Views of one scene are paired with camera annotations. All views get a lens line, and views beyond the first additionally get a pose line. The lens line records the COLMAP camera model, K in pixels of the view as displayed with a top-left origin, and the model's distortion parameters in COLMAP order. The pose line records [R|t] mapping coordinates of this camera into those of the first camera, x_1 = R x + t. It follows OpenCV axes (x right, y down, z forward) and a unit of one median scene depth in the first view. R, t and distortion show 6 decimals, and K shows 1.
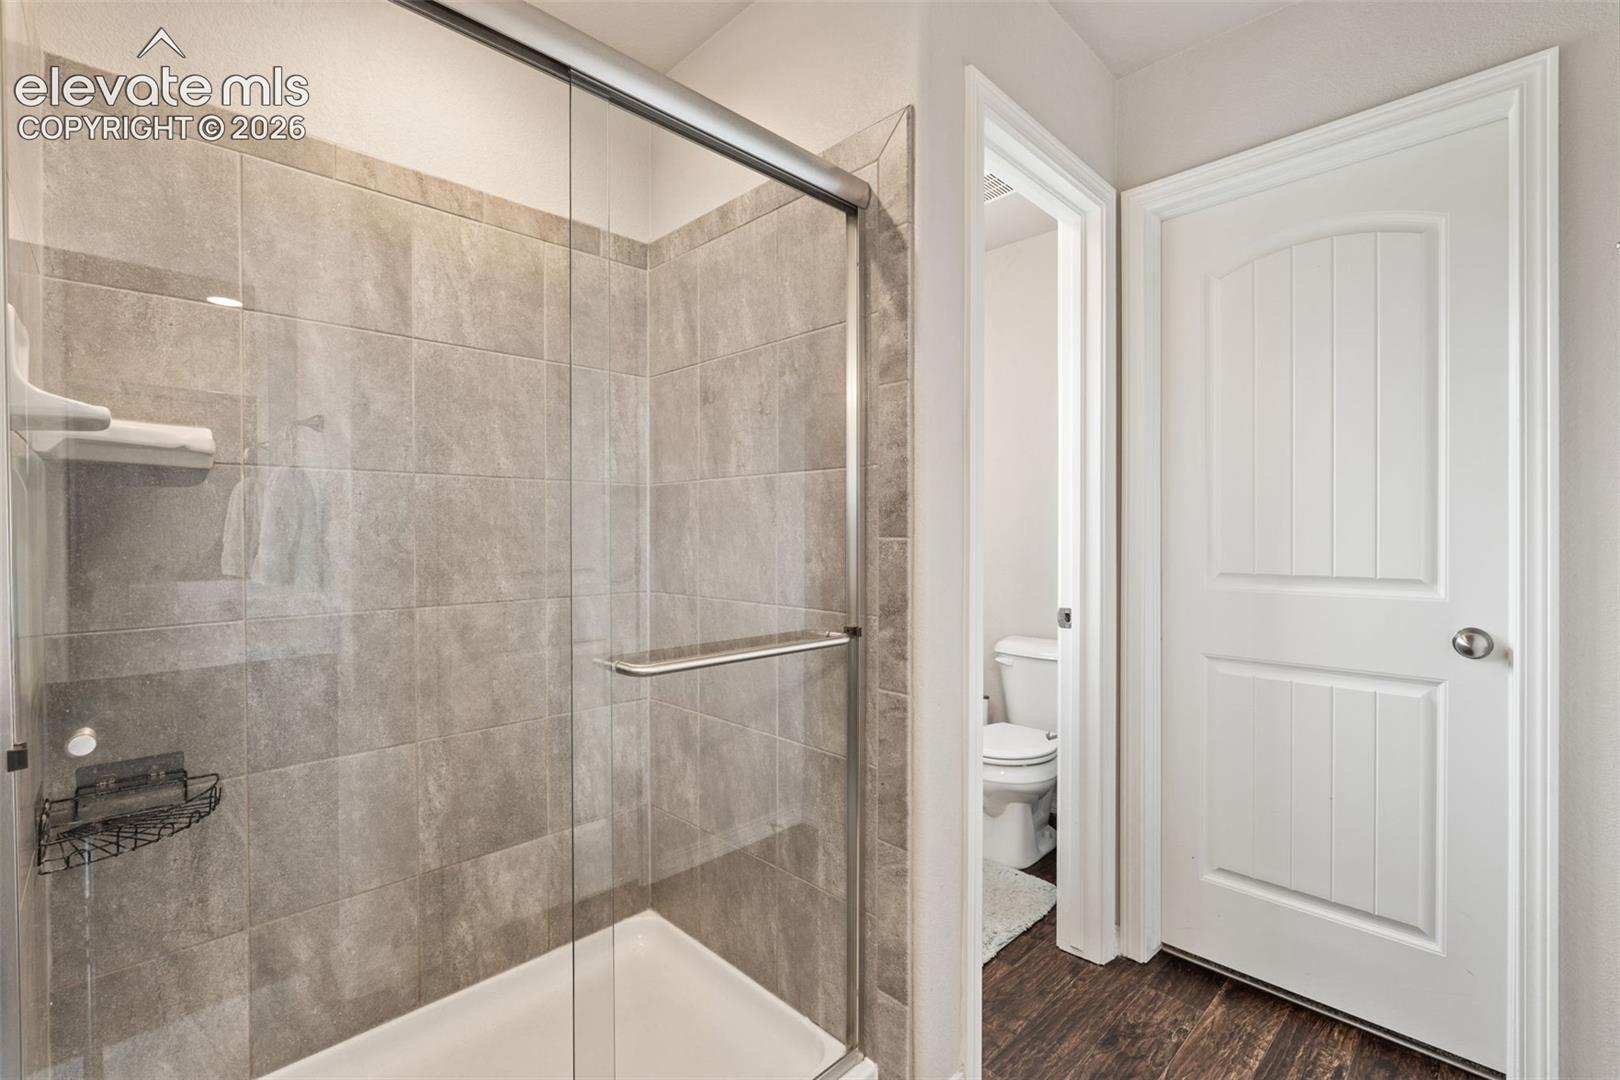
lens RADIAL K [[714.4, 0, 809.7], [0, 714.4, 532.3], [0, 0, 1]] dist [-0.001148, 0.000007]
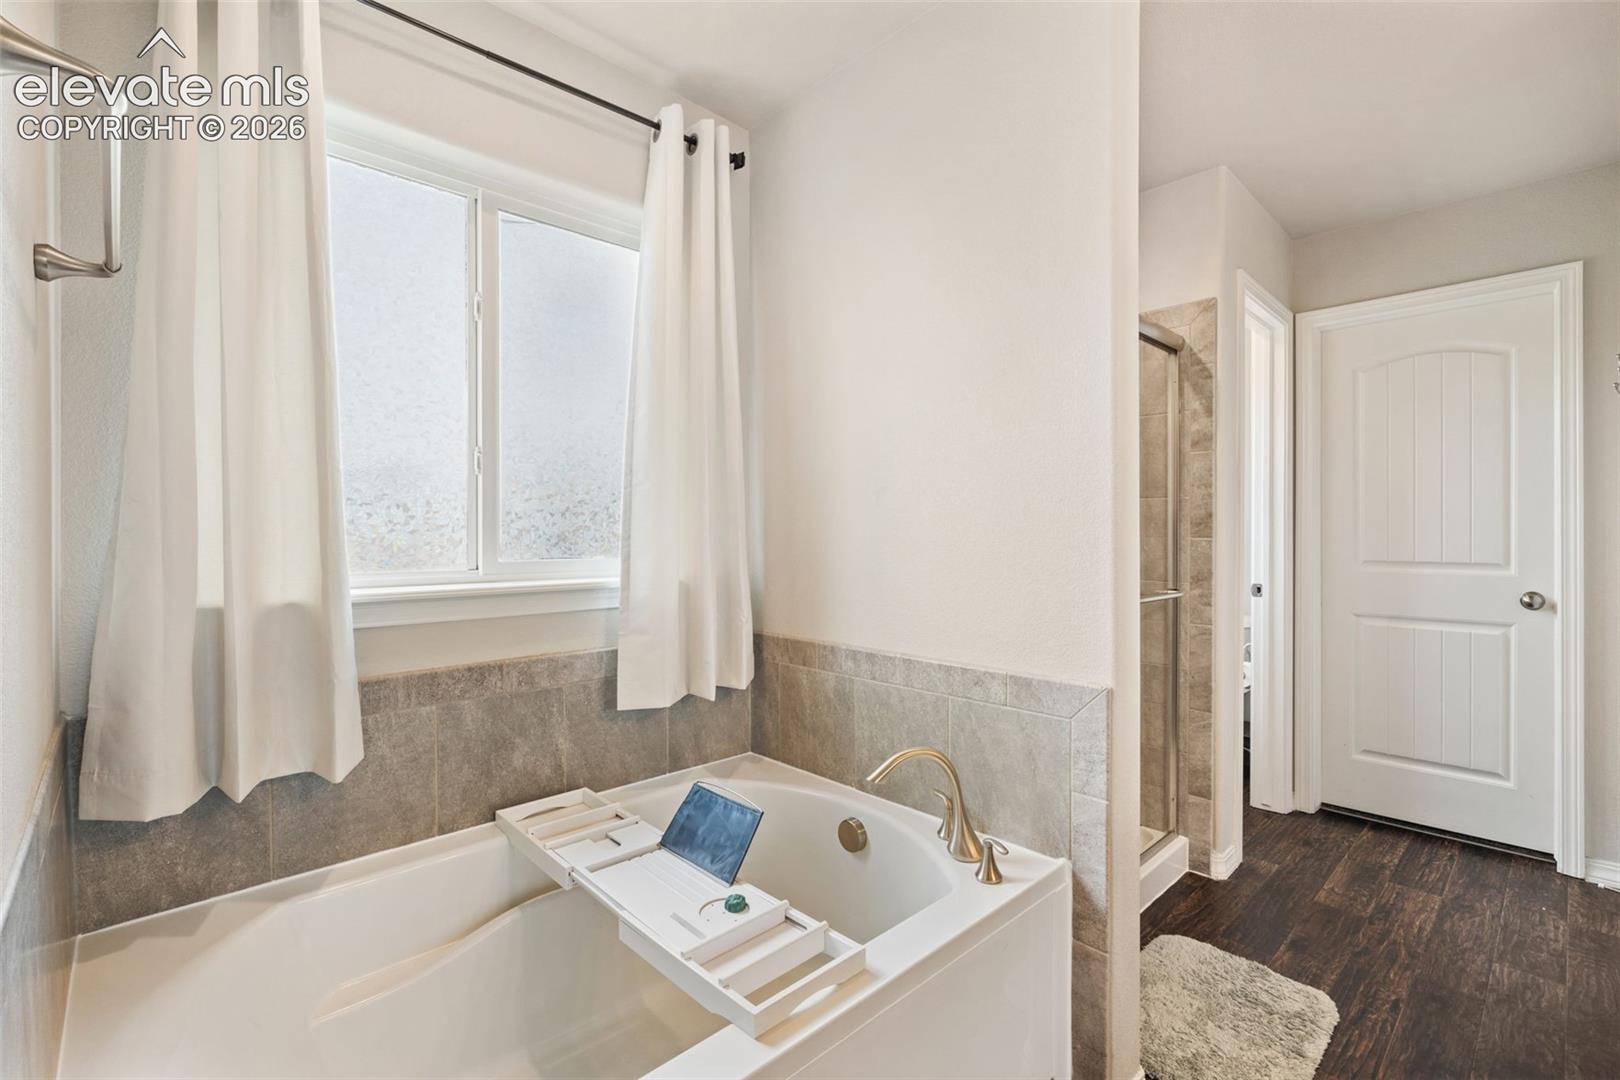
lens RADIAL K [[714.4, 0, 809.7], [0, 714.4, 532.3], [0, 0, 1]] dist [-0.001148, 0.000007]
pose [[0.999739, -0.000574, -0.022843, -0.736688], [0.000507, 0.999995, -0.002958, -0.001526], [0.022845, 0.002946, 0.999735, -0.721896]]
